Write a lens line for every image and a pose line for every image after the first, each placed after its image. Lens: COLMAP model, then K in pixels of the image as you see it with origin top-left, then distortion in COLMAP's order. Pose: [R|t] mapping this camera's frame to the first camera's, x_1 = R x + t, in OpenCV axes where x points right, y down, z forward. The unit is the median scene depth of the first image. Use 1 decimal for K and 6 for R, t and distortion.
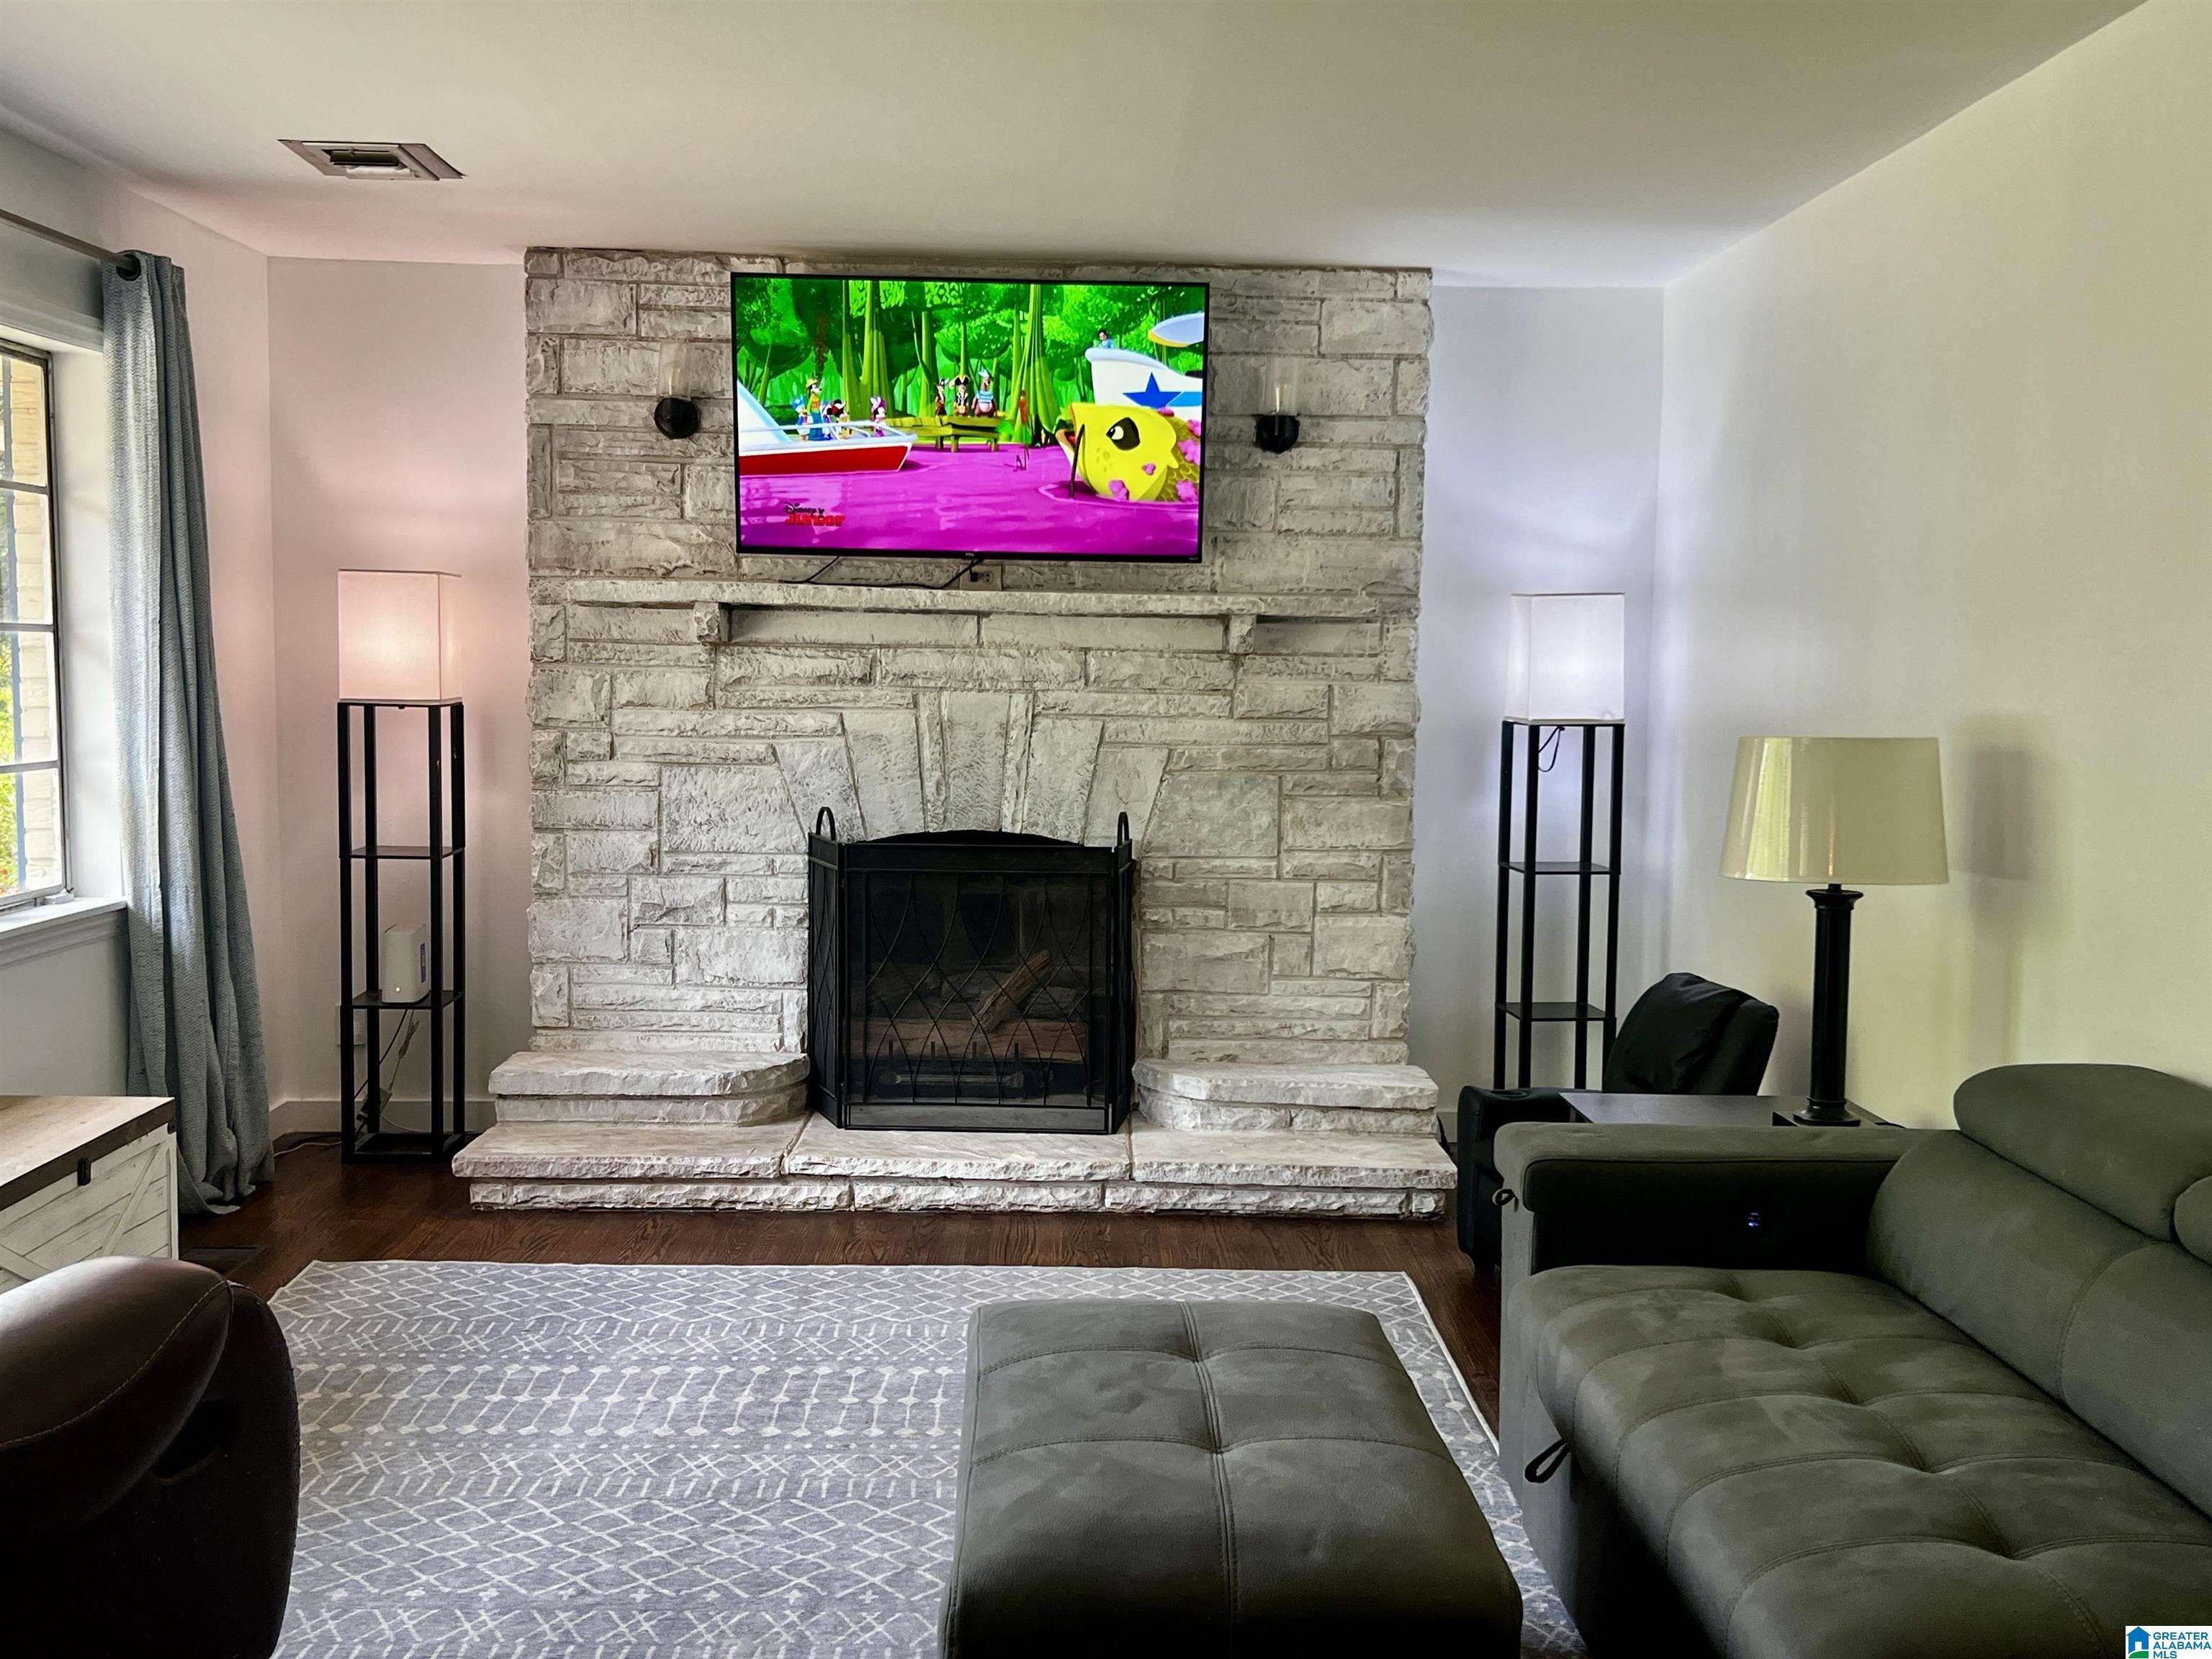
lens RADIAL K [[2110.1, 0, 1119.9], [0, 2110.1, 826.5], [0, 0, 1]] dist [0.093868, 0.000000]
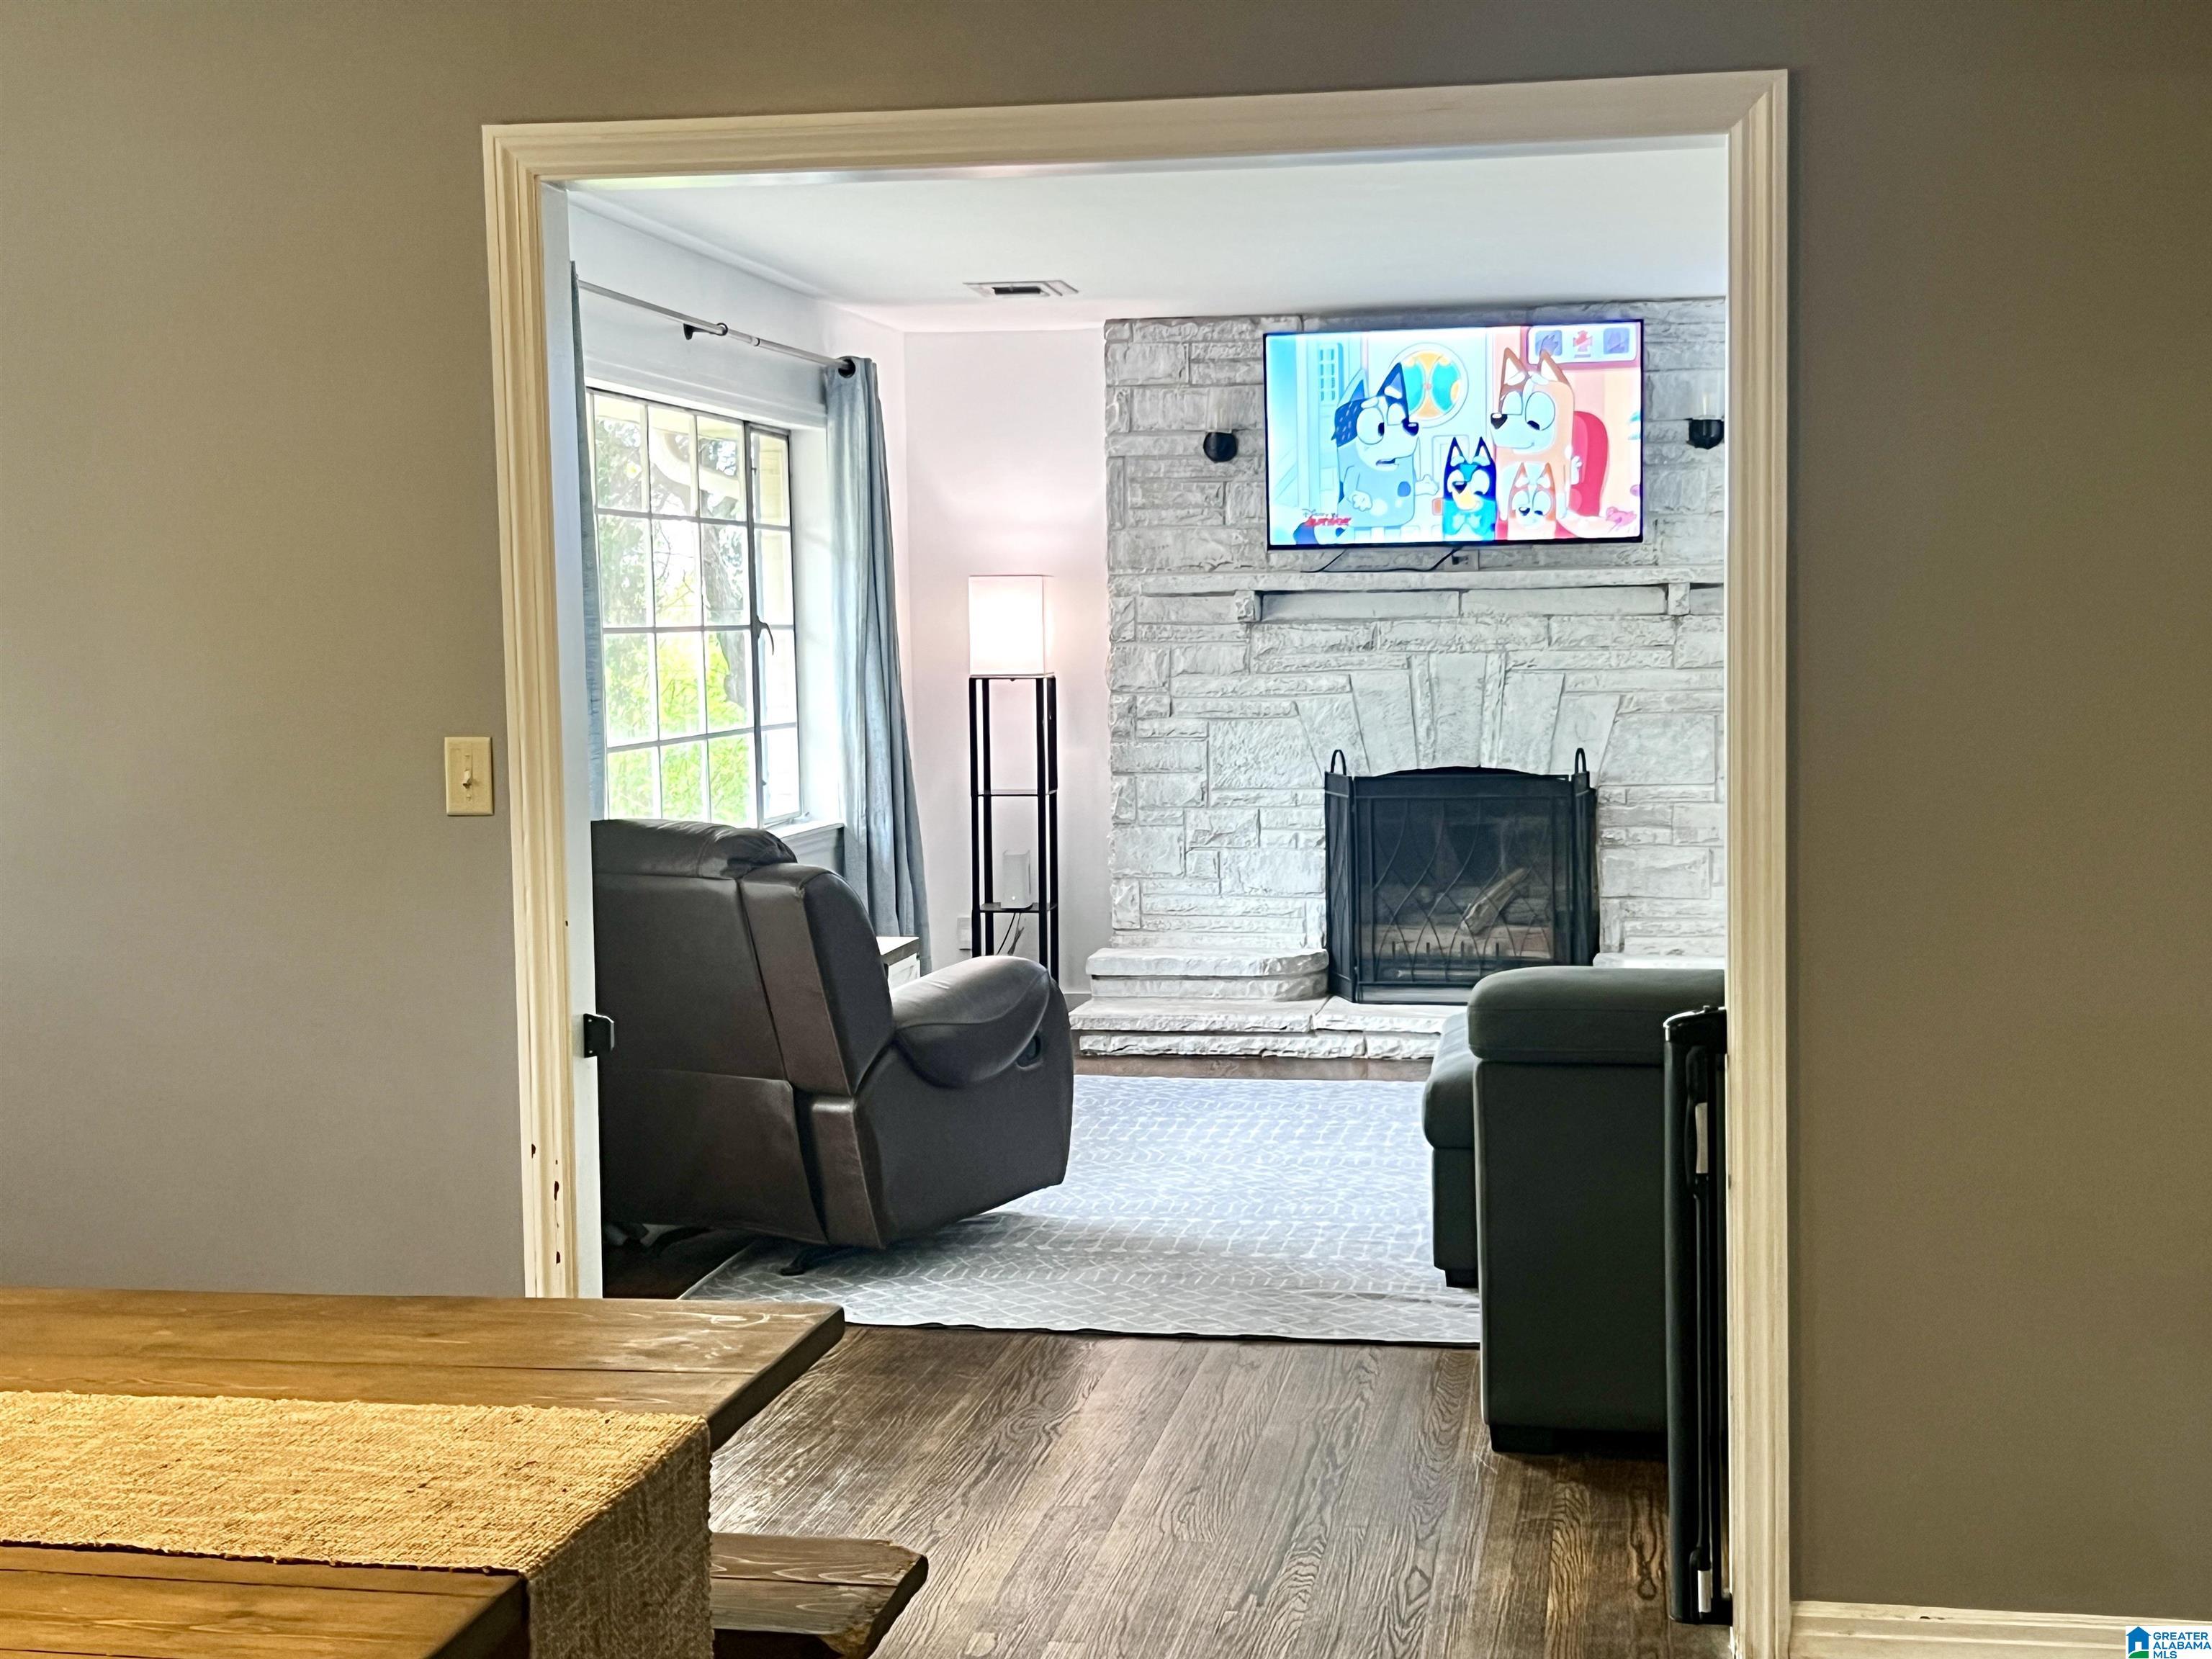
lens RADIAL K [[2829.9, 0, 1111.4], [0, 2829.9, 844.9], [0, 0, 1]] dist [0.194850, 0.000000]
pose [[0.978790, -0.015247, -0.204299, 0.071743], [0.013988, 0.999873, -0.007606, 0.058485], [0.204389, 0.004587, 0.978879, -0.675199]]
